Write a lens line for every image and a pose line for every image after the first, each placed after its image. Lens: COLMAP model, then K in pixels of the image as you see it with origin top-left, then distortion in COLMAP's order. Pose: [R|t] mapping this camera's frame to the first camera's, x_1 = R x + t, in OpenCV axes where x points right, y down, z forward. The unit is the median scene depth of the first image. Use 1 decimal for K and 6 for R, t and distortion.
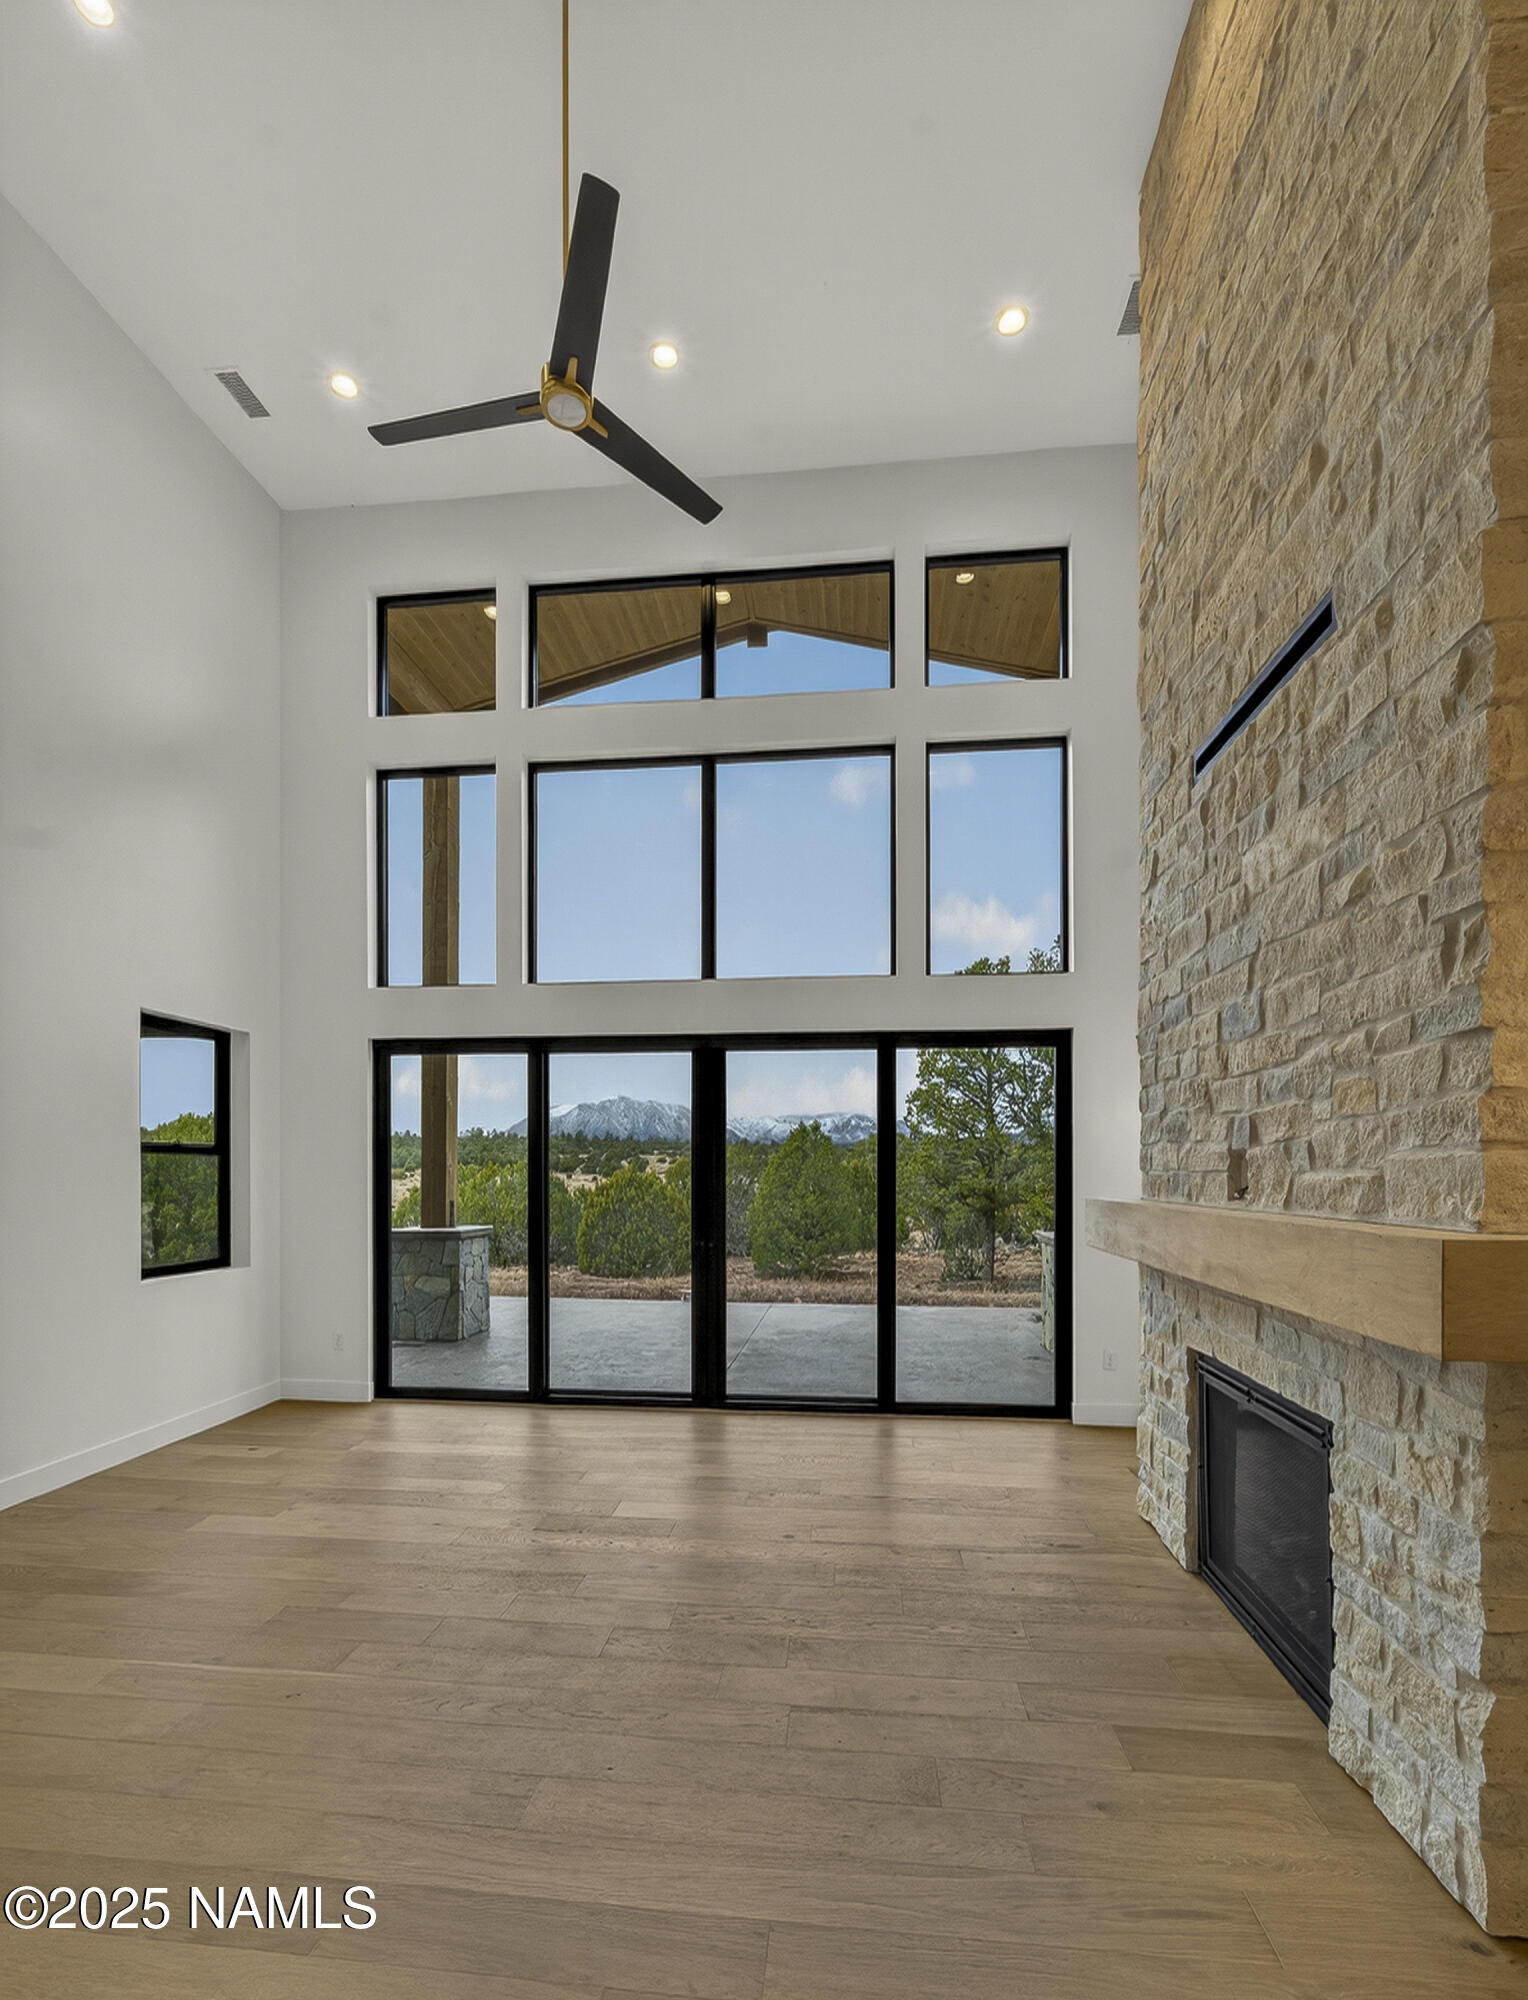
lens RADIAL K [[903.1, 0, 765.1], [0, 903.1, 1168.8], [0, 0, 1]] dist [0.001418, 0.001208]
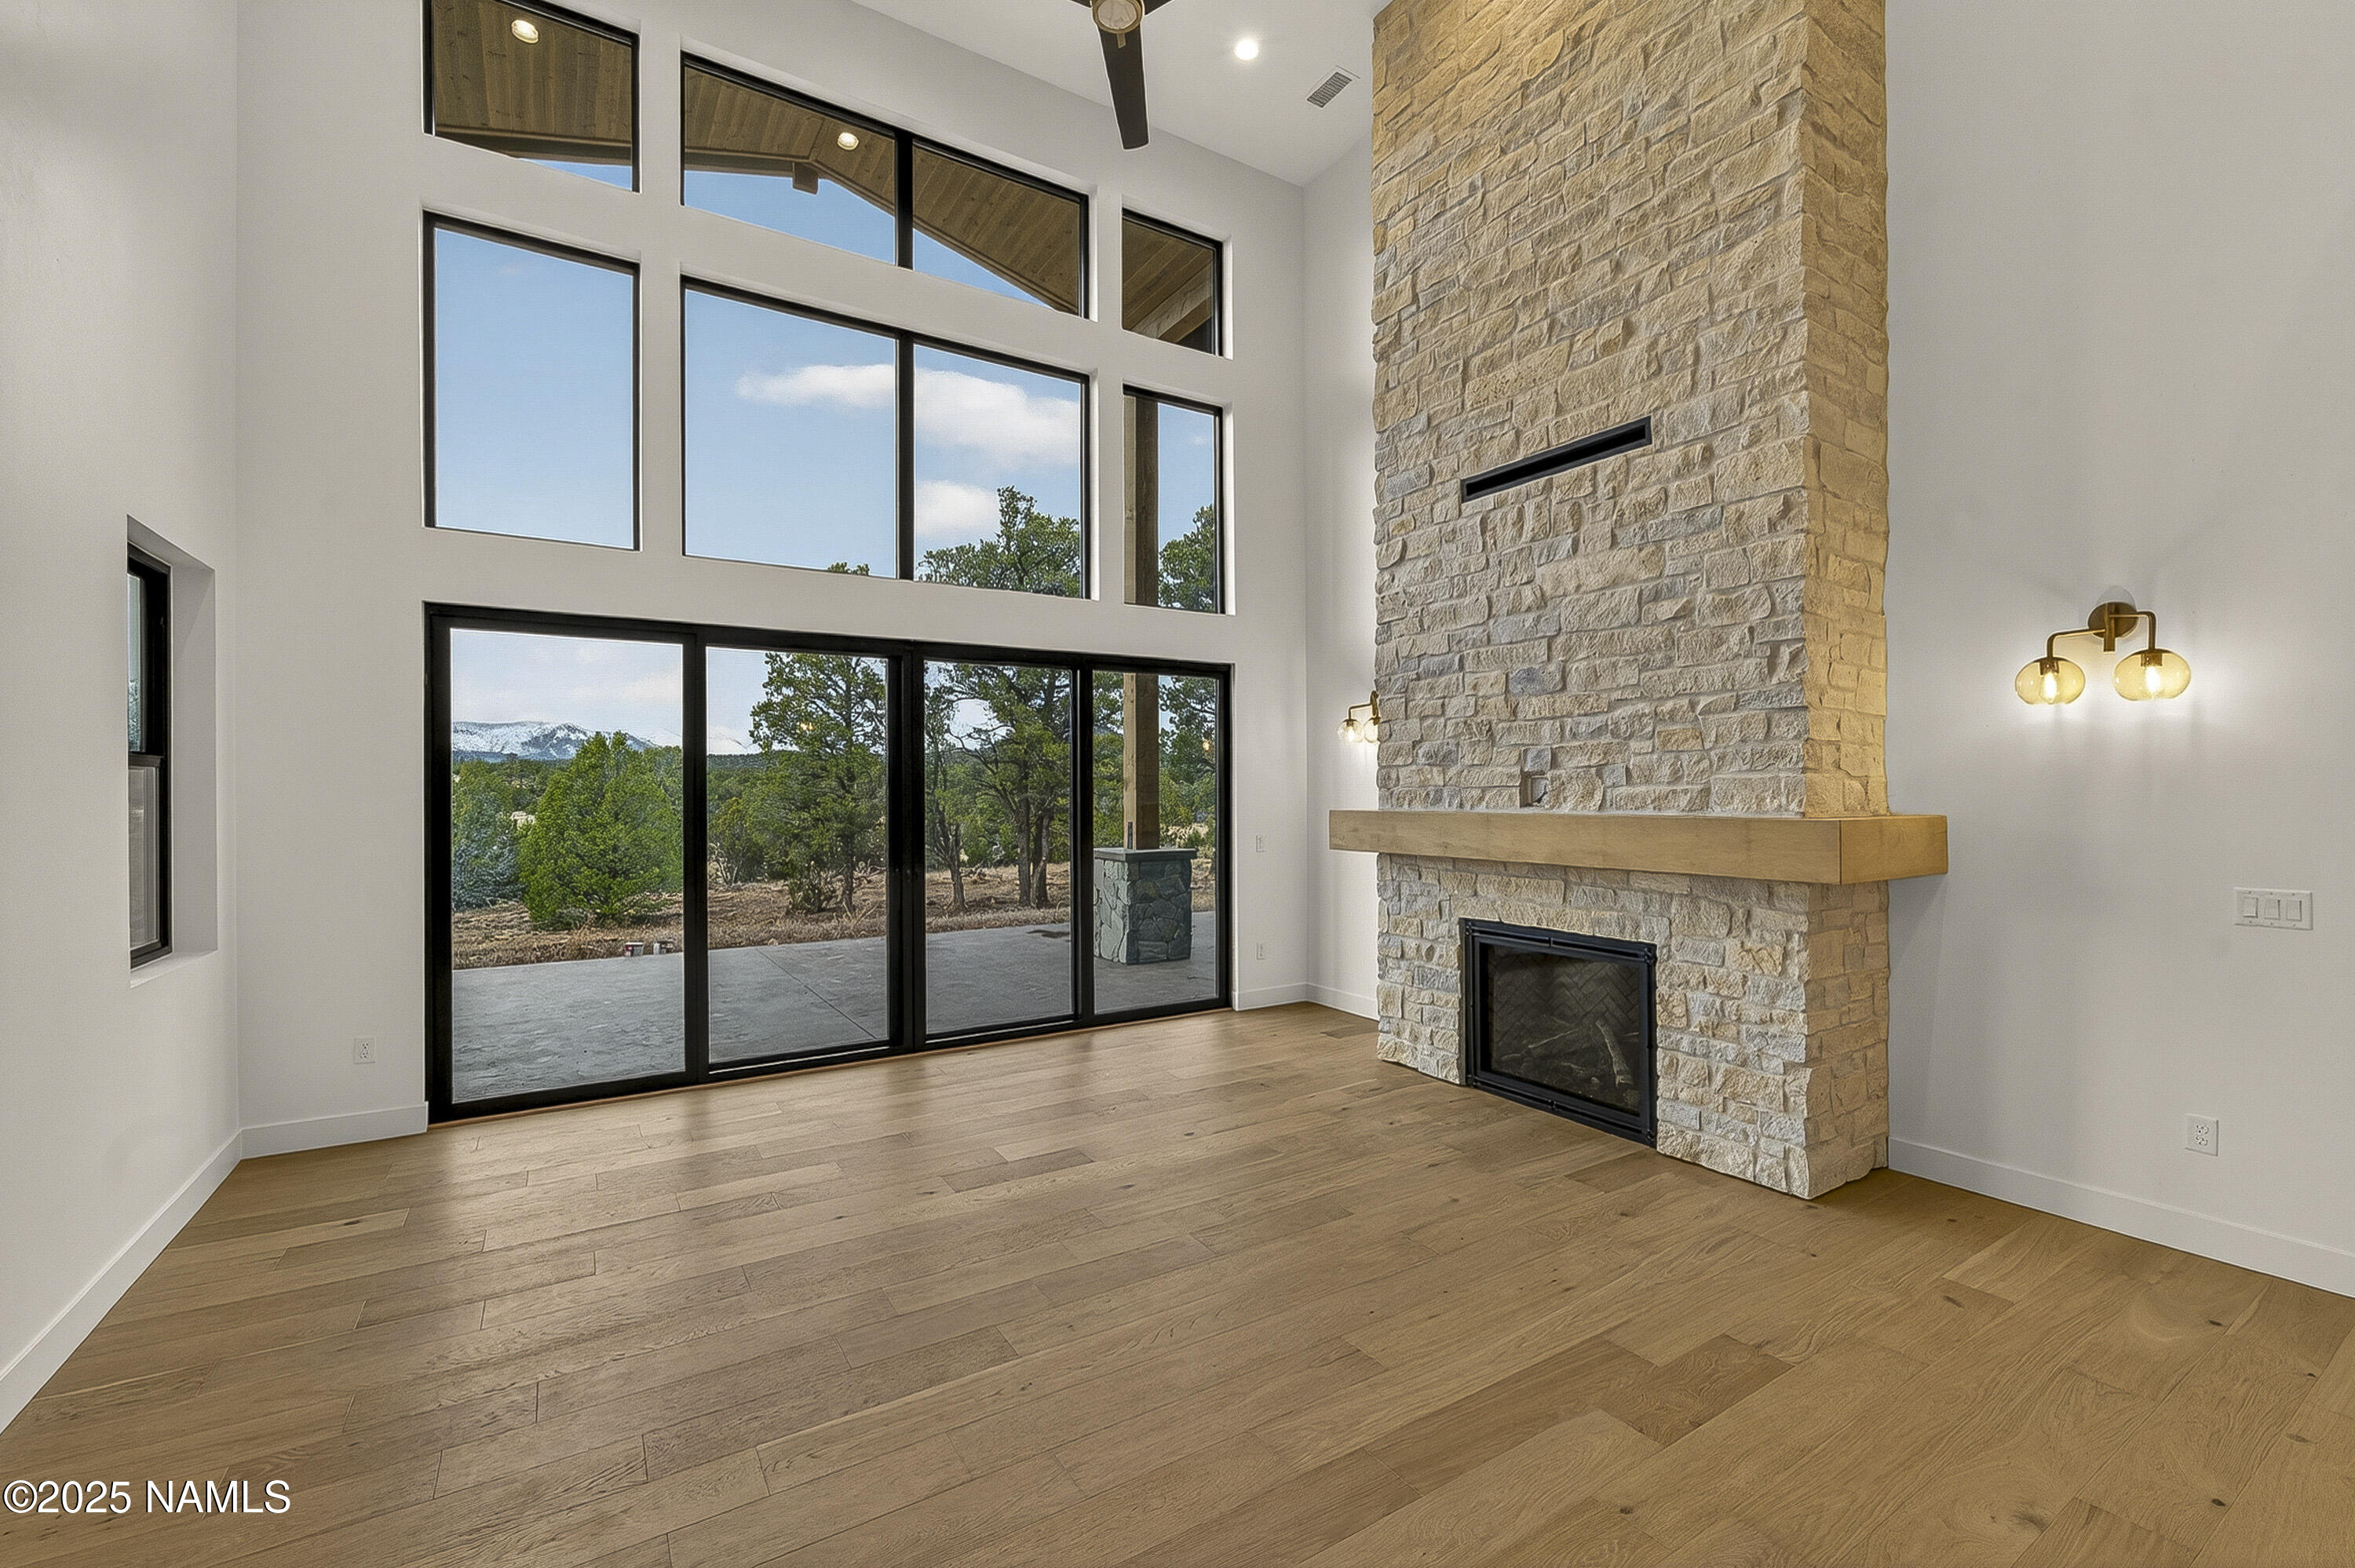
lens RADIAL K [[981.7, 0, 1179.9], [0, 981.7, 783.5], [0, 0, 1]] dist [0.016603, -0.000692]
pose [[0.793708, -0.002660, 0.608293, -0.782550], [0.005264, 0.999983, -0.002496, -0.000902], [-0.608276, 0.005183, 0.793709, 0.096807]]
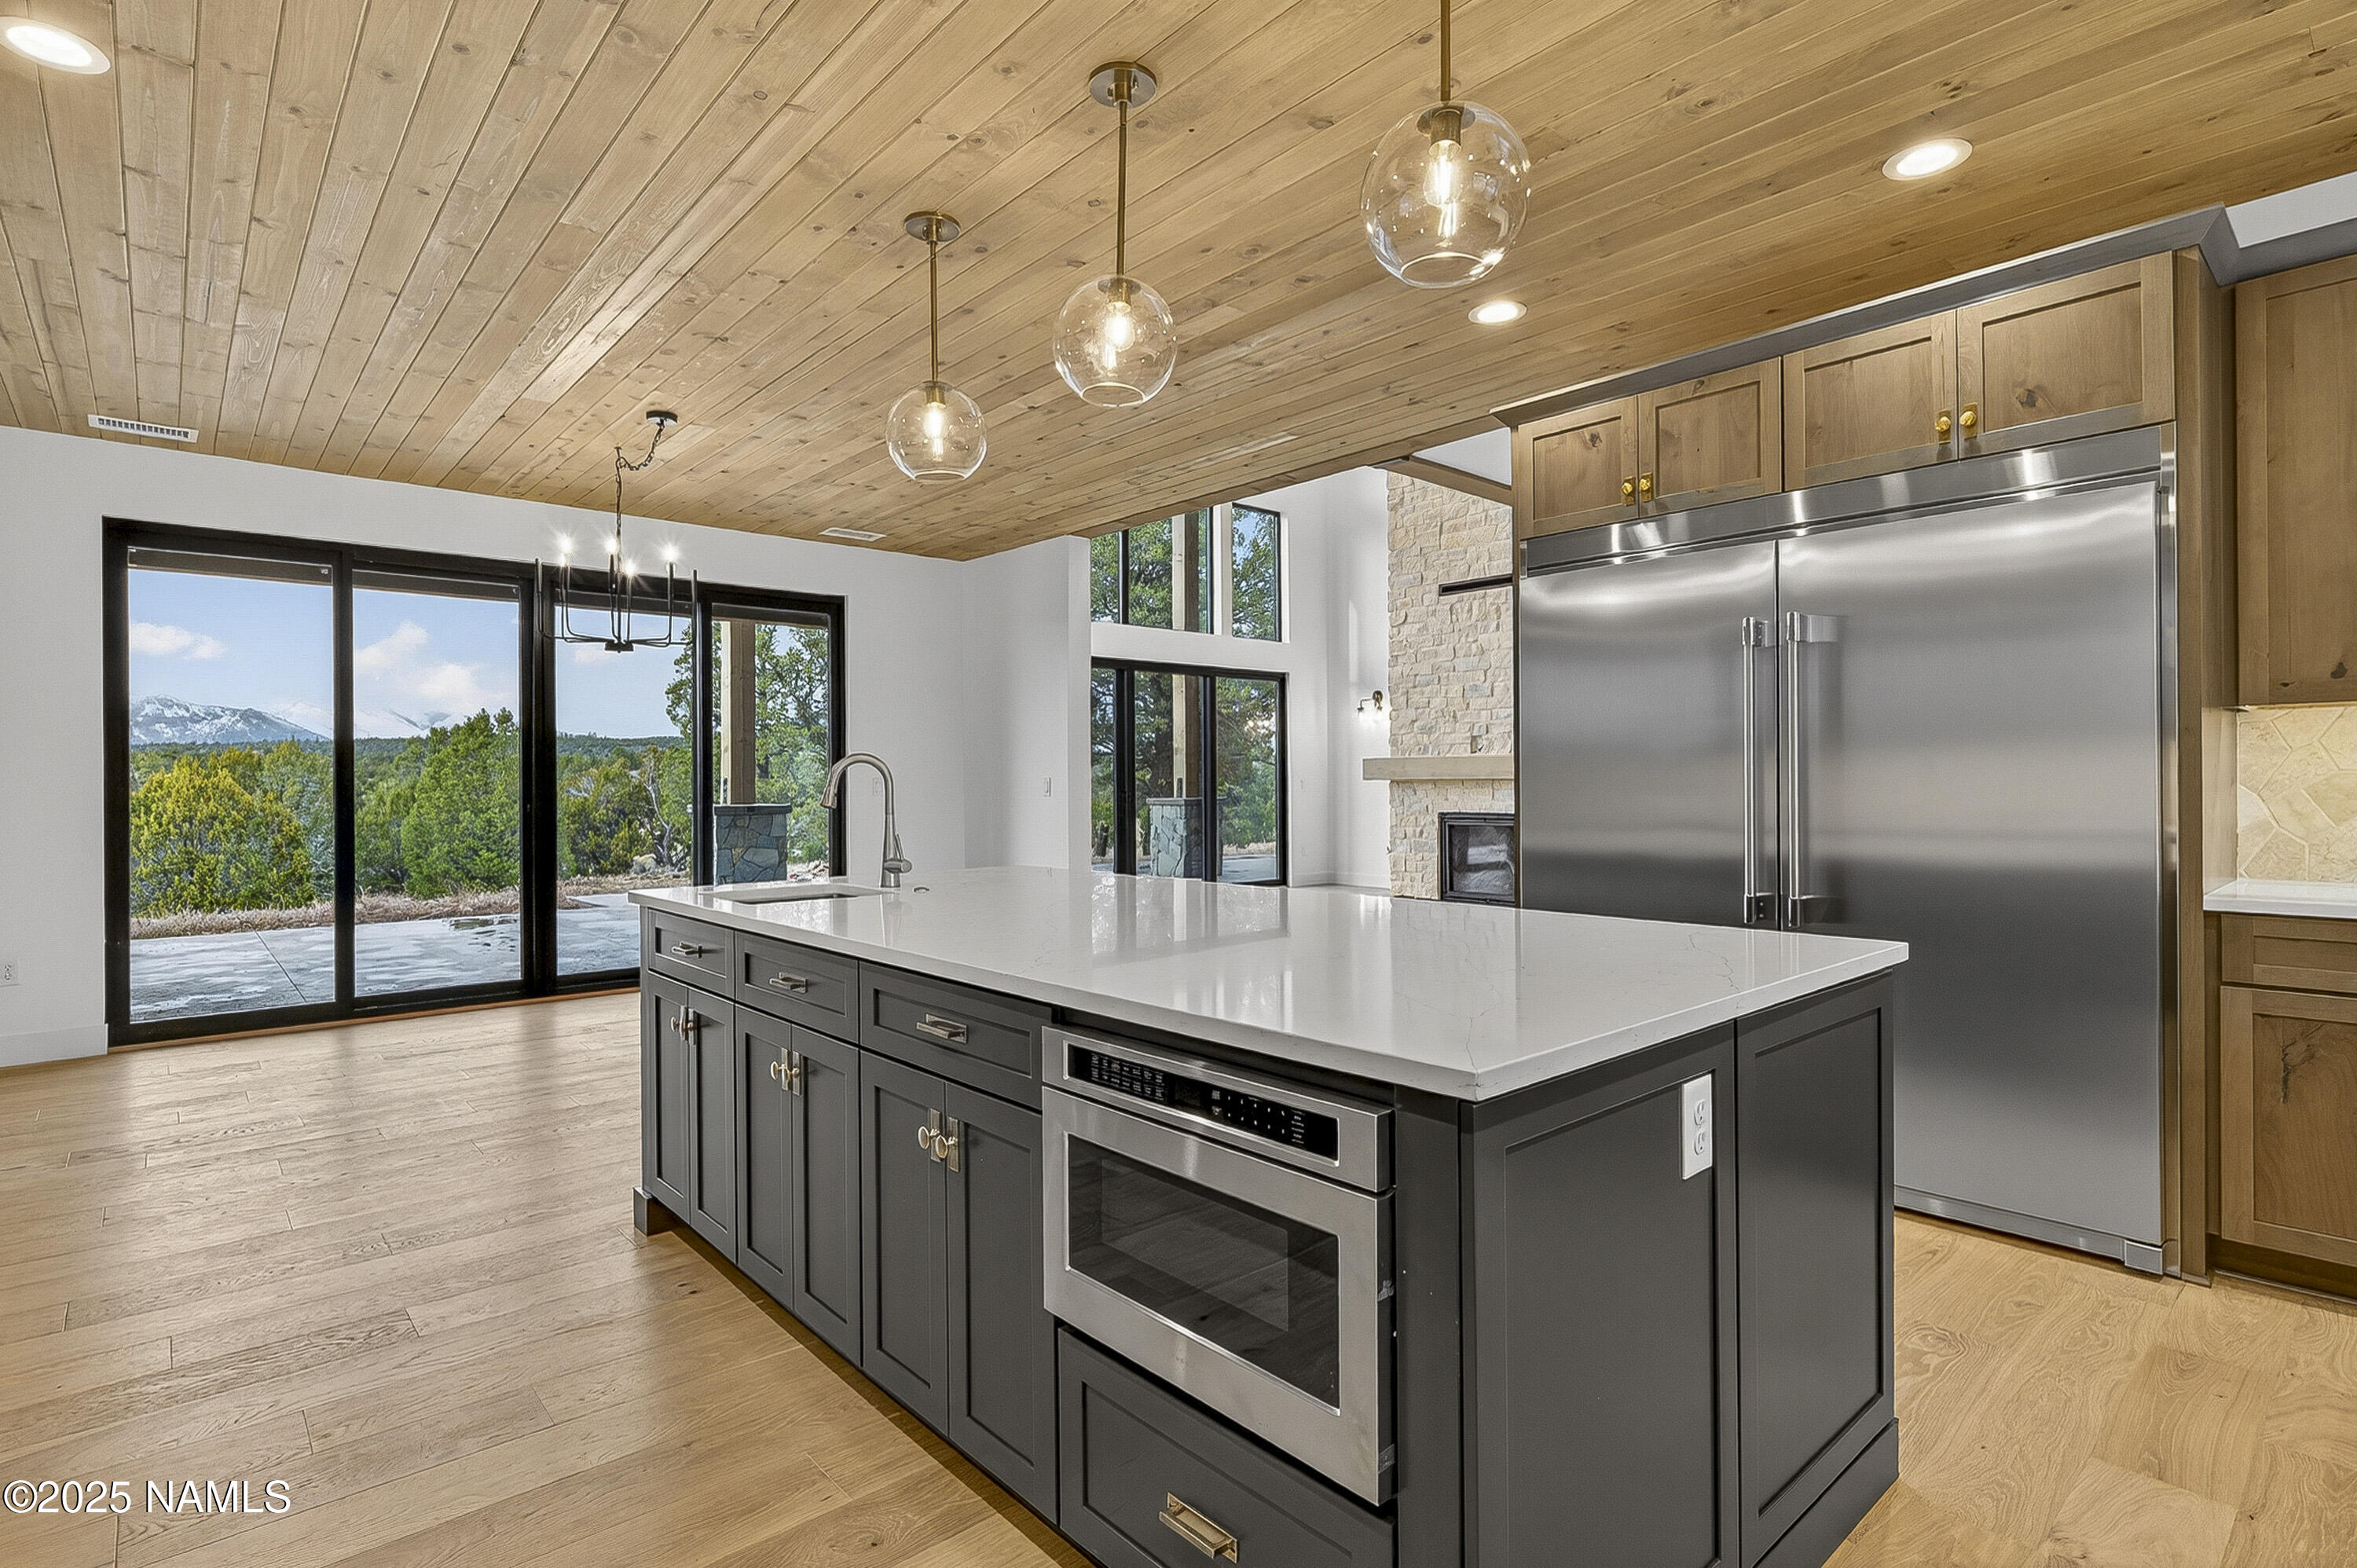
lens RADIAL K [[1163.5, 0, 1177.5], [0, 1163.5, 784.0], [0, 0, 1]] dist [0.003878, 0.000128]
pose [[0.685454, -0.009384, 0.728055, -2.564690], [0.007291, 0.999955, 0.006024, 0.094694], [-0.728079, 0.001180, 0.685492, -0.766105]]
